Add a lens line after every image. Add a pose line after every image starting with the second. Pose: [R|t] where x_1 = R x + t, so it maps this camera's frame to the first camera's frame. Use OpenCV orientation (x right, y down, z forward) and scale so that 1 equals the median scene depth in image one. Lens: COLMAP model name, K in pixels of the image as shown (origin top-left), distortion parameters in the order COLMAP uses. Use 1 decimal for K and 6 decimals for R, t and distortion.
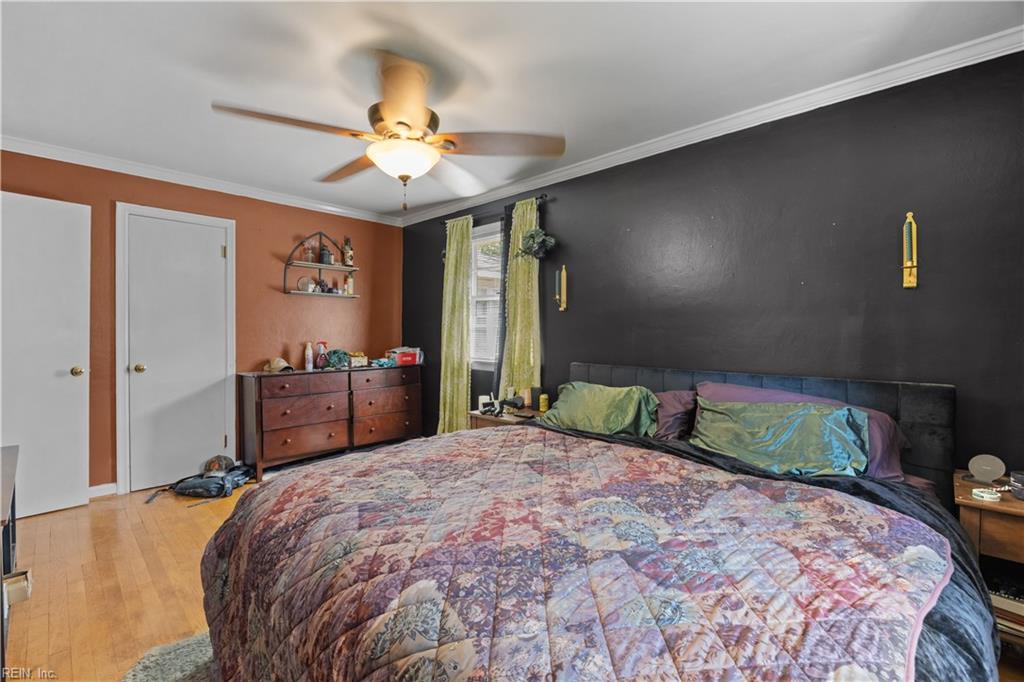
lens RADIAL K [[440.1, 0, 514.3], [0, 440.1, 338.9], [0, 0, 1]] dist [-0.019843, -0.000154]
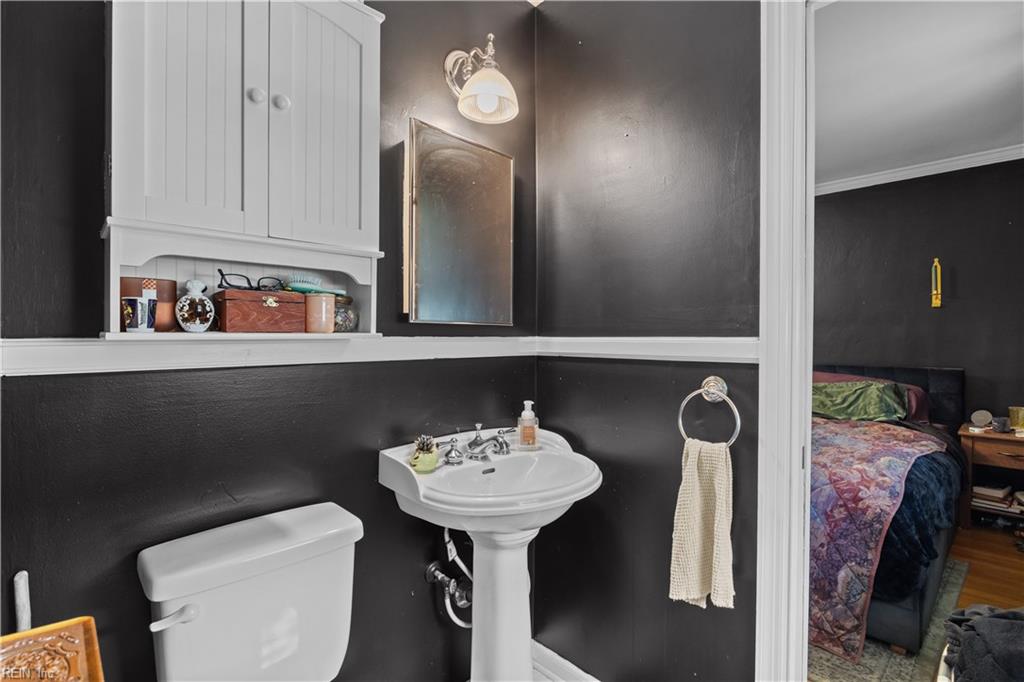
lens RADIAL K [[475.1, 0, 509.5], [0, 475.1, 338.5], [0, 0, 1]] dist [-0.011207, -0.000228]
pose [[0.998818, -0.004874, -0.048356, -0.565299], [0.004668, 0.999980, -0.004361, -0.006356], [0.048377, 0.004130, 0.998821, -0.804487]]
